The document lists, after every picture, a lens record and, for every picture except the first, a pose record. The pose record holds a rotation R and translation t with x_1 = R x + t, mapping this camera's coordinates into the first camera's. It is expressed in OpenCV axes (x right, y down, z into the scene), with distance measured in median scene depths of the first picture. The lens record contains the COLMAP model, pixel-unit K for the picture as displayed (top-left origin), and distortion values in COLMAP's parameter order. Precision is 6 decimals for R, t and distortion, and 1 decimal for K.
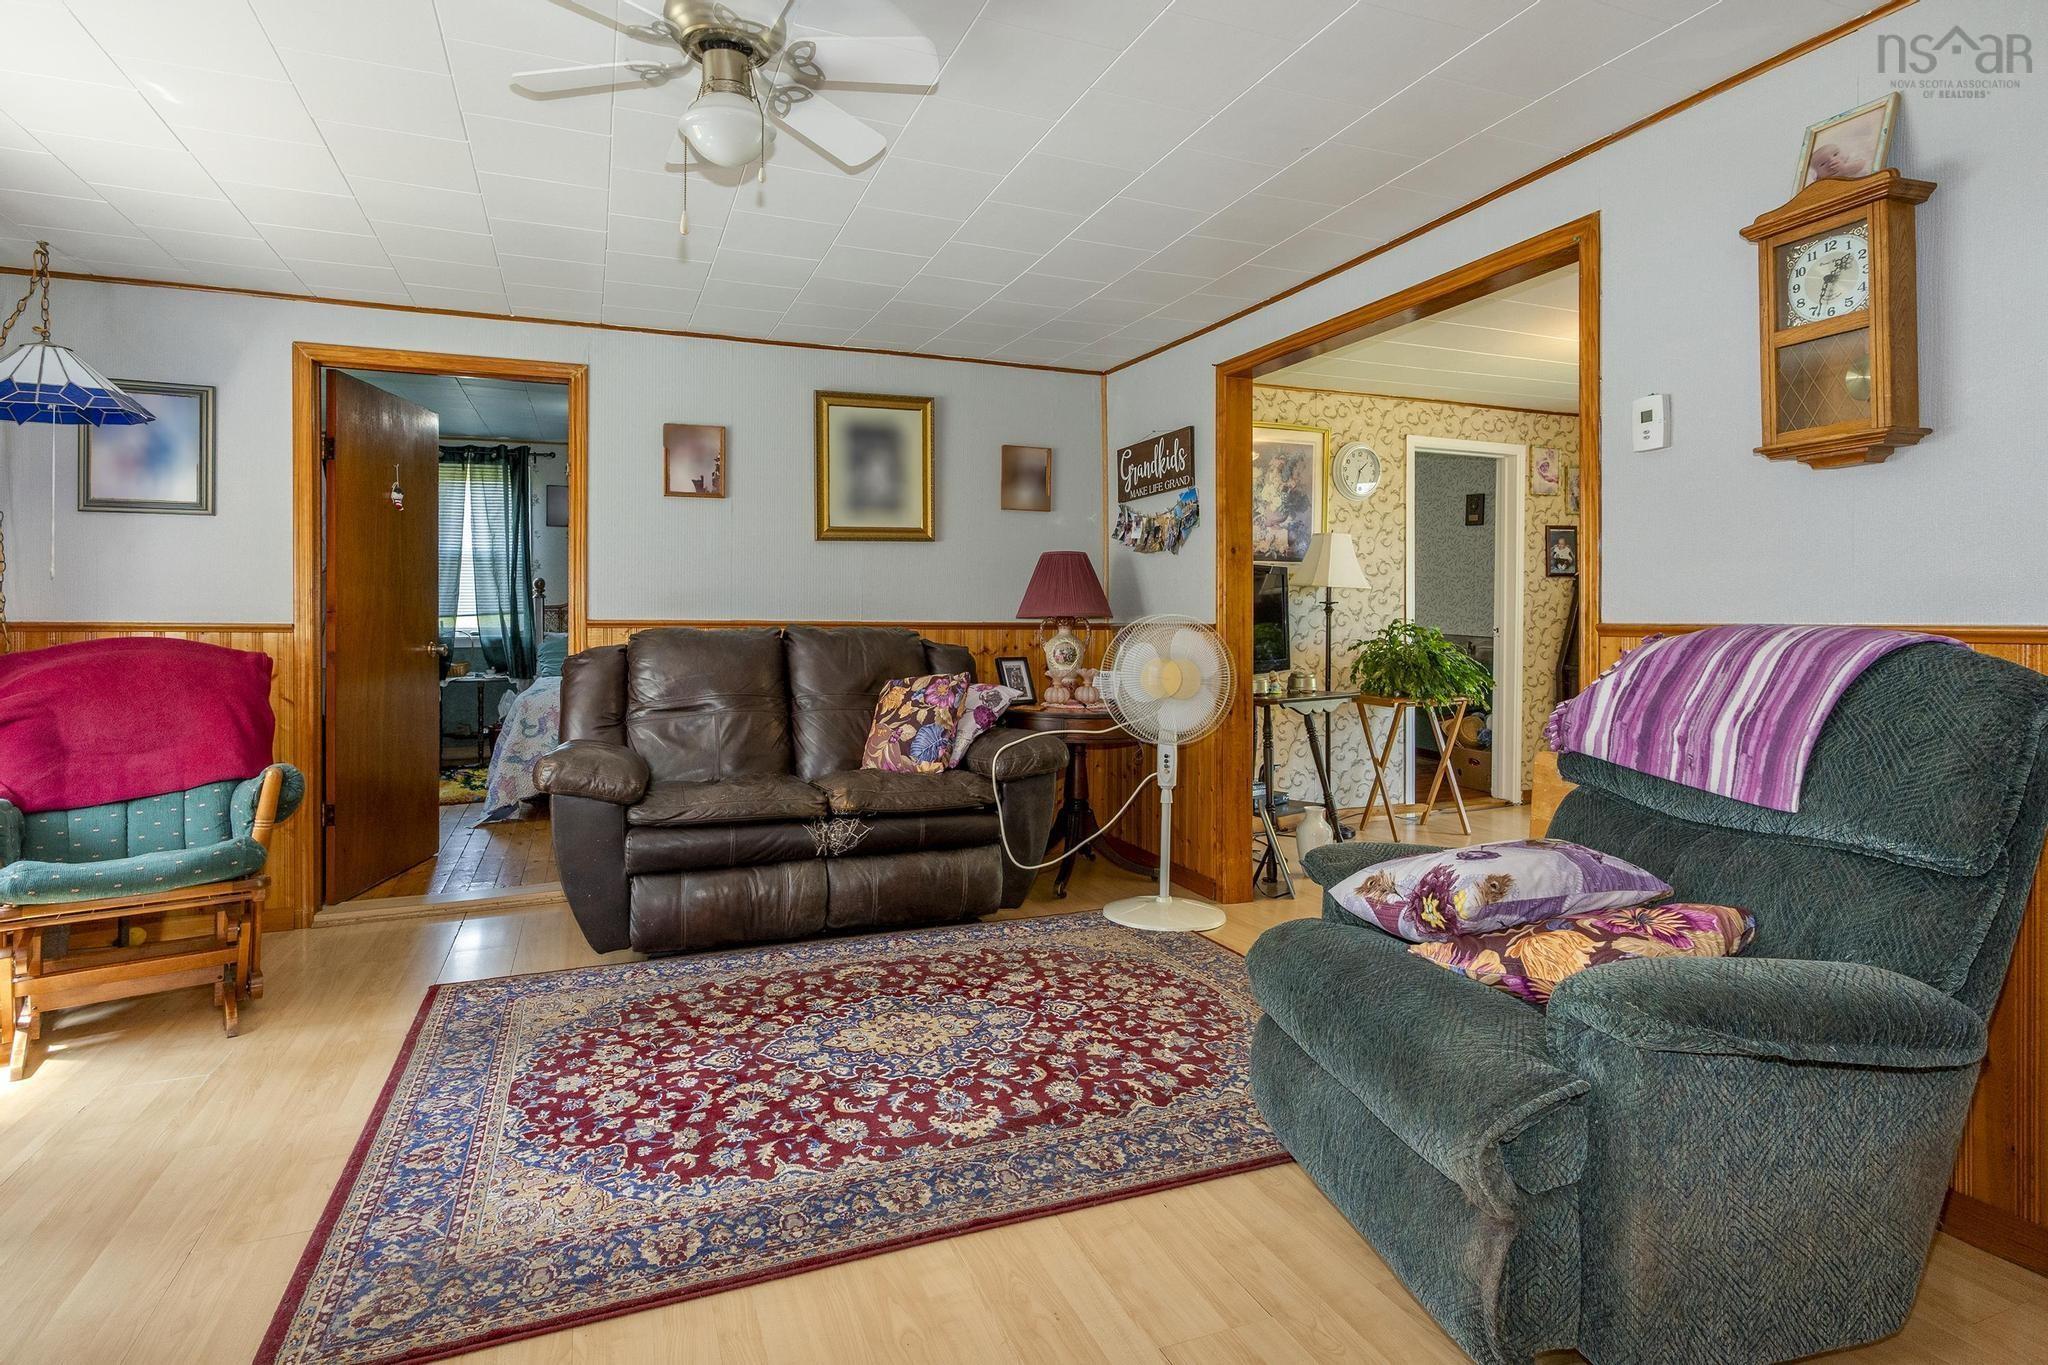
lens RADIAL K [[1047.0, 0, 1020.6], [0, 1047.0, 613.2], [0, 0, 1]] dist [-0.001175, 0.001617]
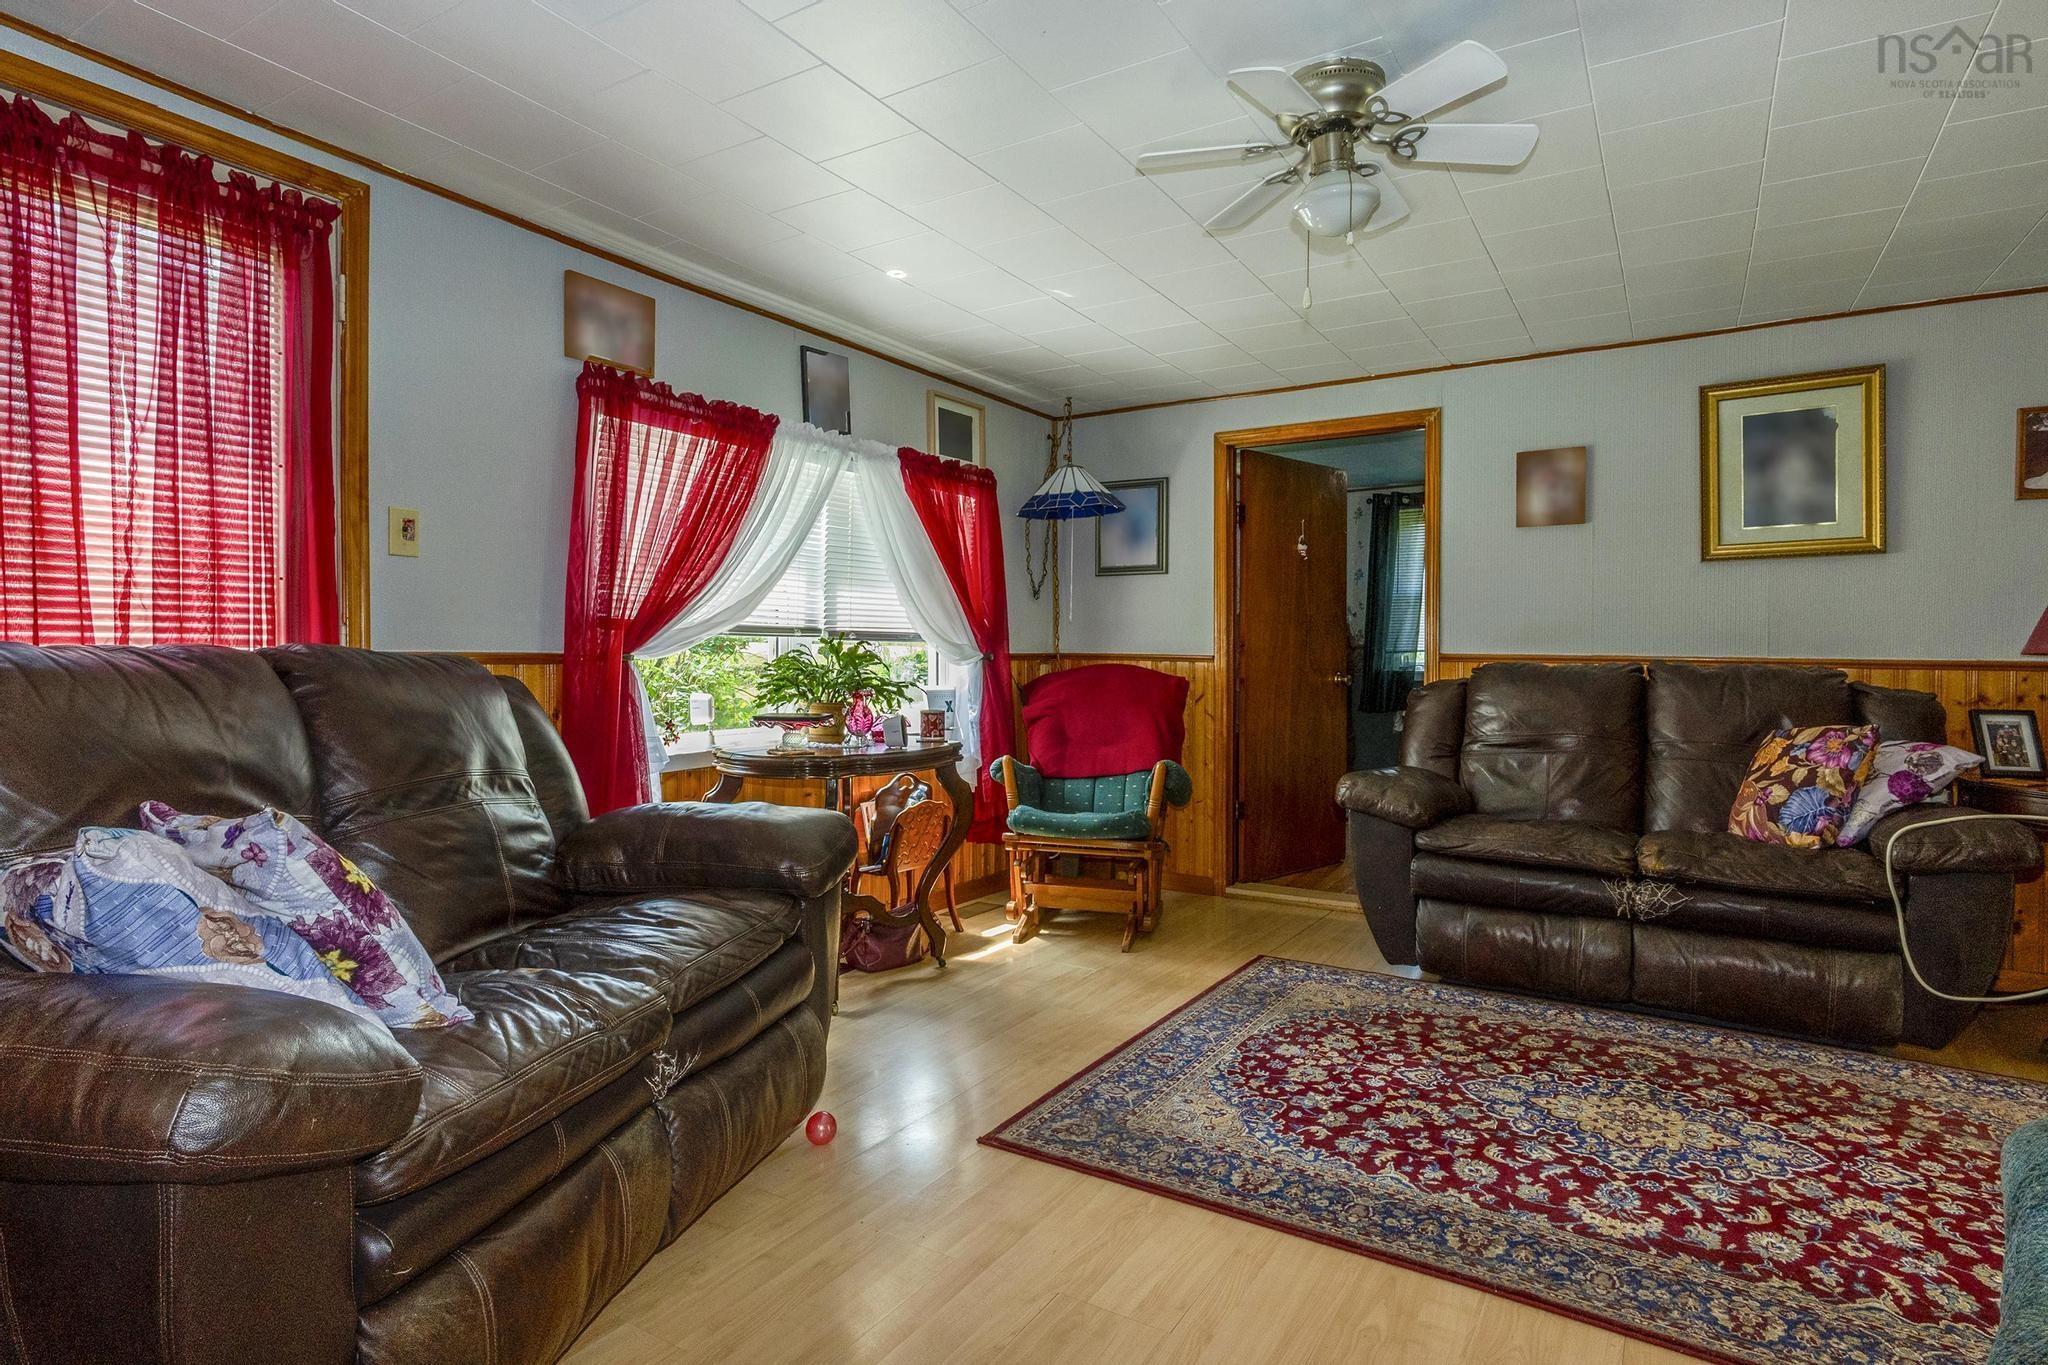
lens RADIAL K [[1090.2, 0, 1010.3], [0, 1090.2, 658.9], [0, 0, 1]] dist [-0.000786, 0.001469]
pose [[0.579148, 0.008357, -0.815180, 0.316518], [-0.001644, 0.999957, 0.009084, 0.003430], [0.815221, -0.003921, 0.579137, 0.040674]]
